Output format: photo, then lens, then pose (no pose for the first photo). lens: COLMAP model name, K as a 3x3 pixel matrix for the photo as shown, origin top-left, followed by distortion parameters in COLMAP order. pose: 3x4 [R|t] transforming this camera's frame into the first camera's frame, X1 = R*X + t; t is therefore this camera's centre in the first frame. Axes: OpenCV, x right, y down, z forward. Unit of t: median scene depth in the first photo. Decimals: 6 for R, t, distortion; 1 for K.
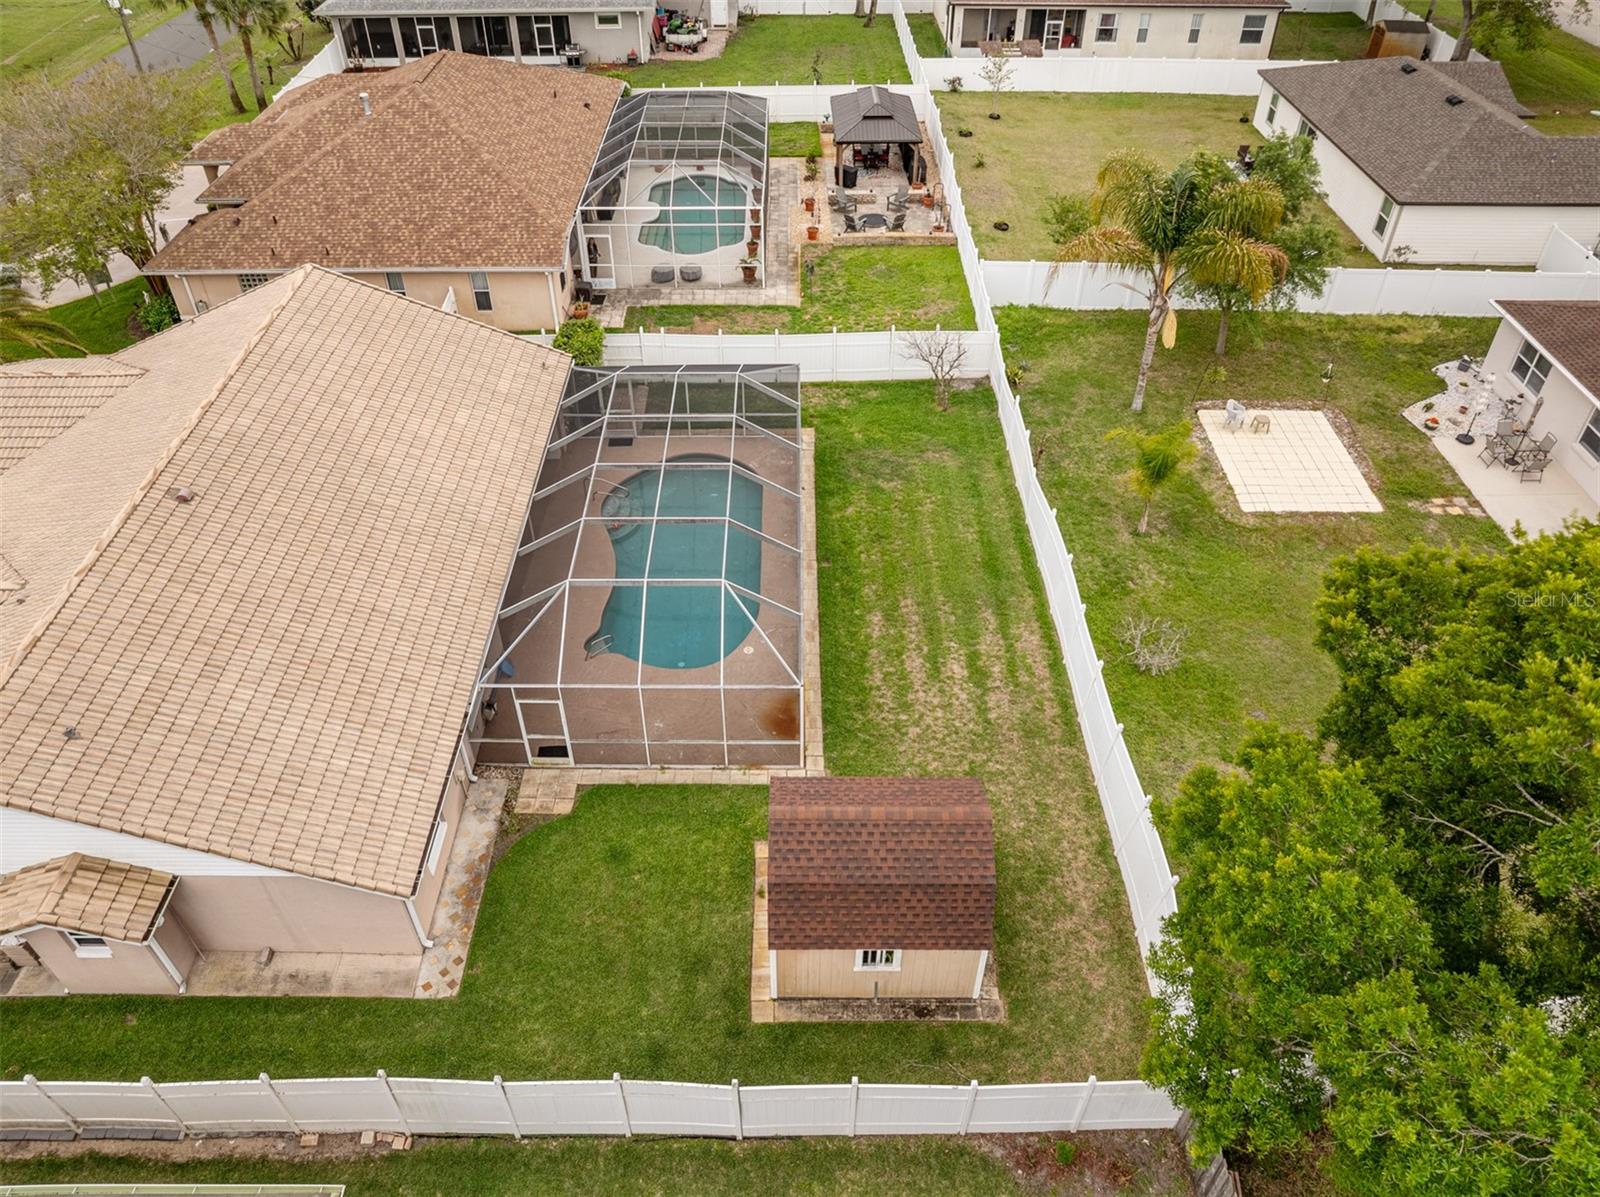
lens RADIAL K [[1120.5, 0, 797.7], [0, 1120.5, 587.8], [0, 0, 1]] dist [-0.031716, -0.004913]
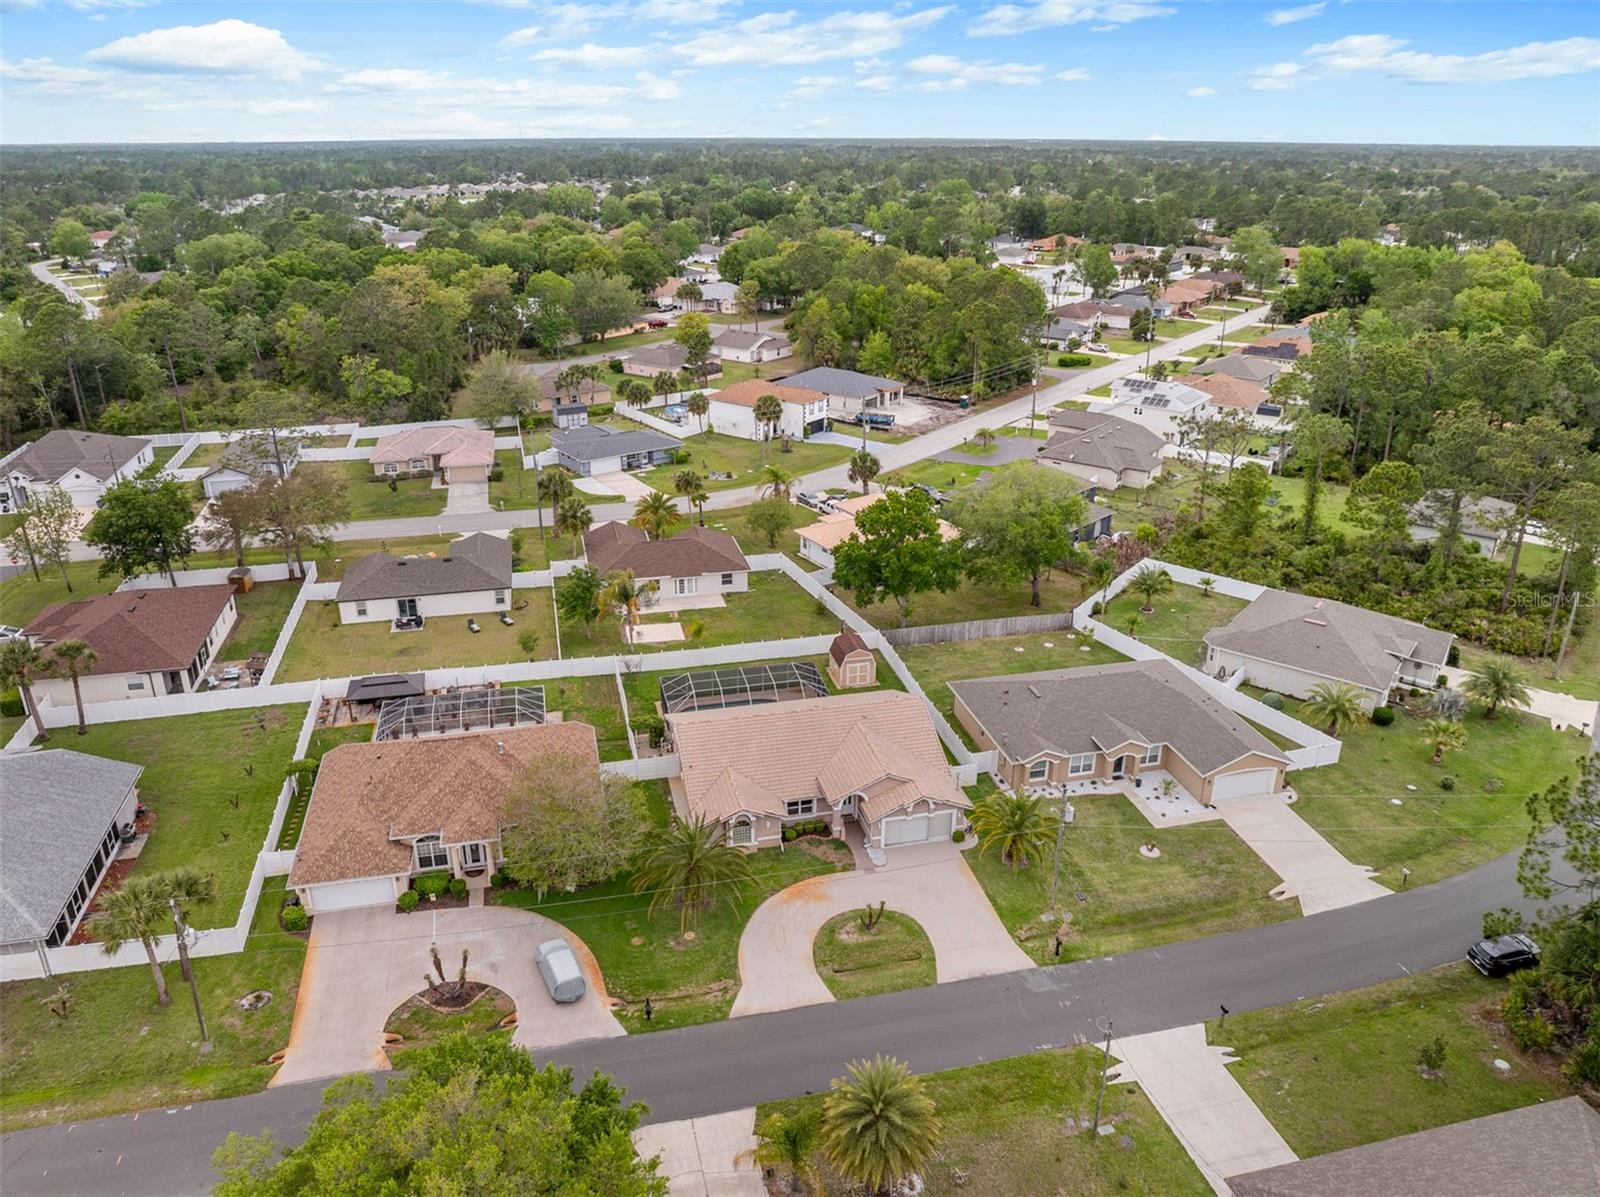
lens RADIAL K [[1119.4, 0, 800.0], [0, 1119.4, 598.5], [0, 0, 1]] dist [-0.040675, -0.003091]
pose [[-0.231172, -0.375221, 0.897646, -2.063396], [0.629584, 0.645720, 0.432053, -1.076057], [-0.741743, 0.665022, 0.086961, 0.285638]]
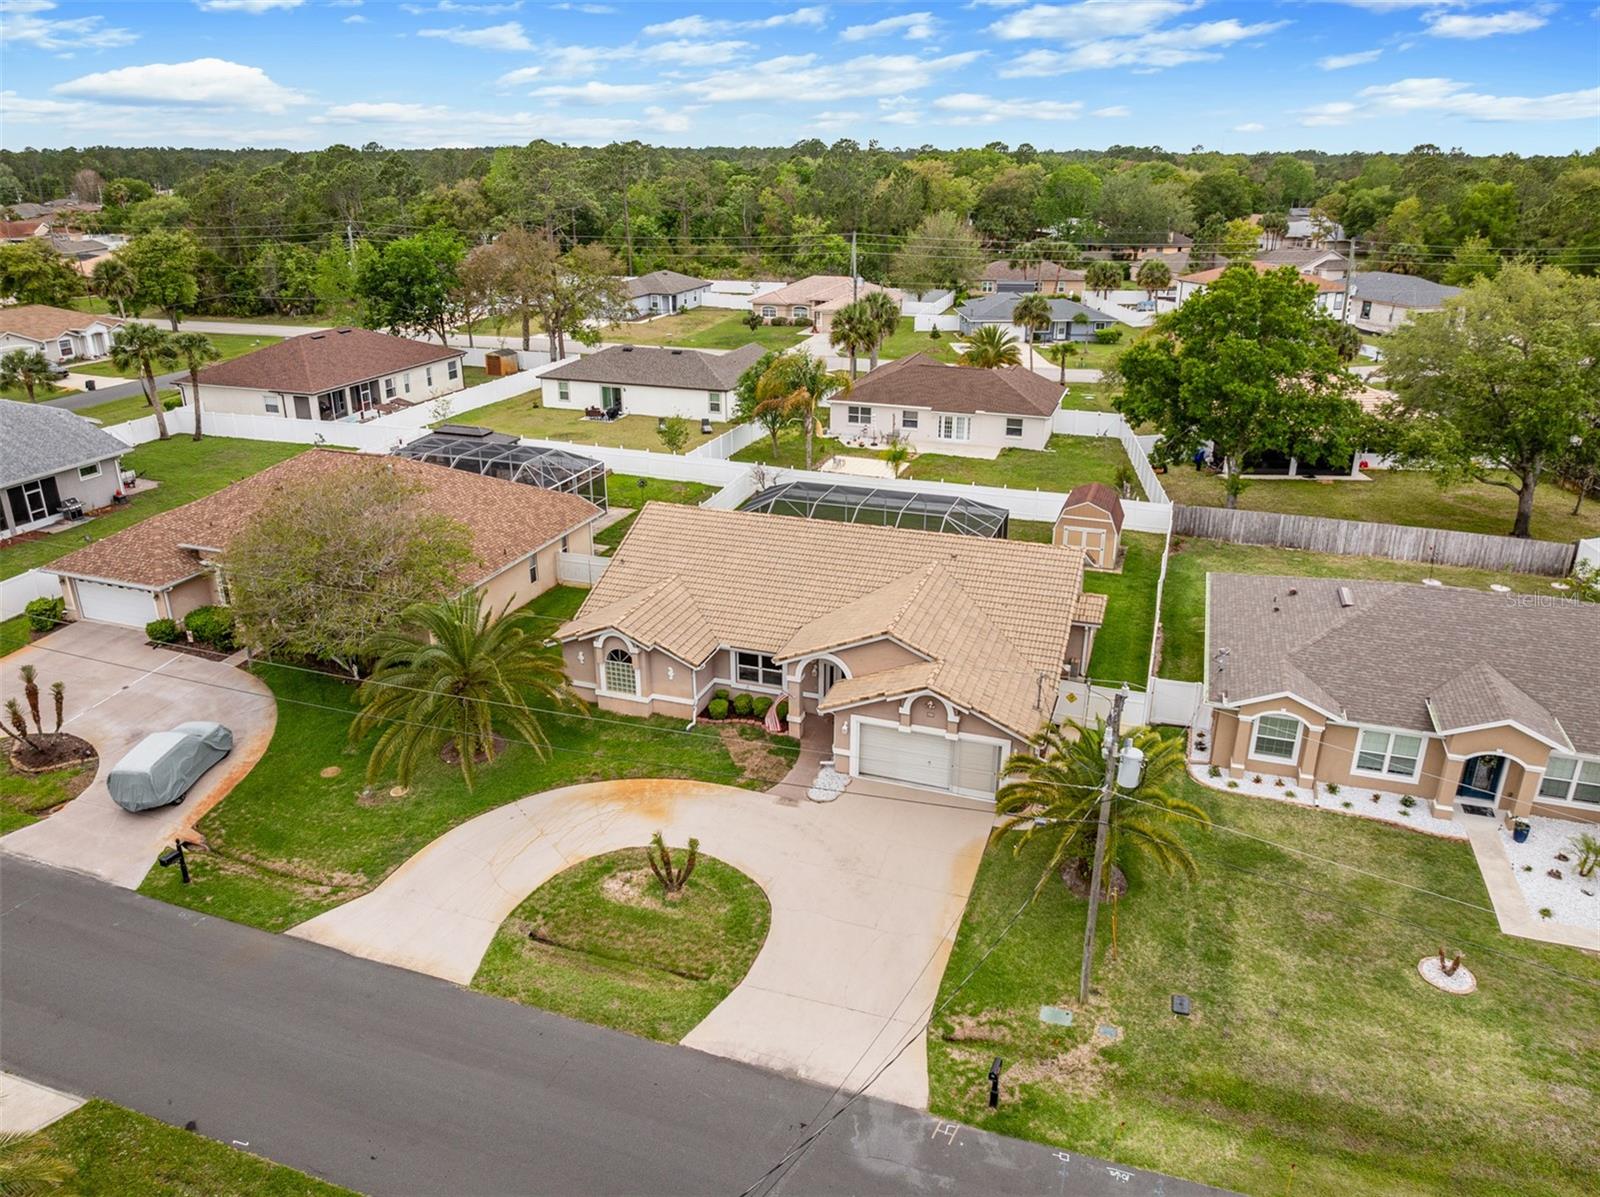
lens RADIAL K [[1133.4, 0, 802.6], [0, 1133.4, 581.1], [0, 0, 1]] dist [-0.036589, 0.000435]
pose [[0.330251, -0.335364, 0.882307, -1.377676], [0.612181, 0.787593, 0.070222, -0.141475], [-0.718449, 0.516941, 0.465407, 0.128388]]
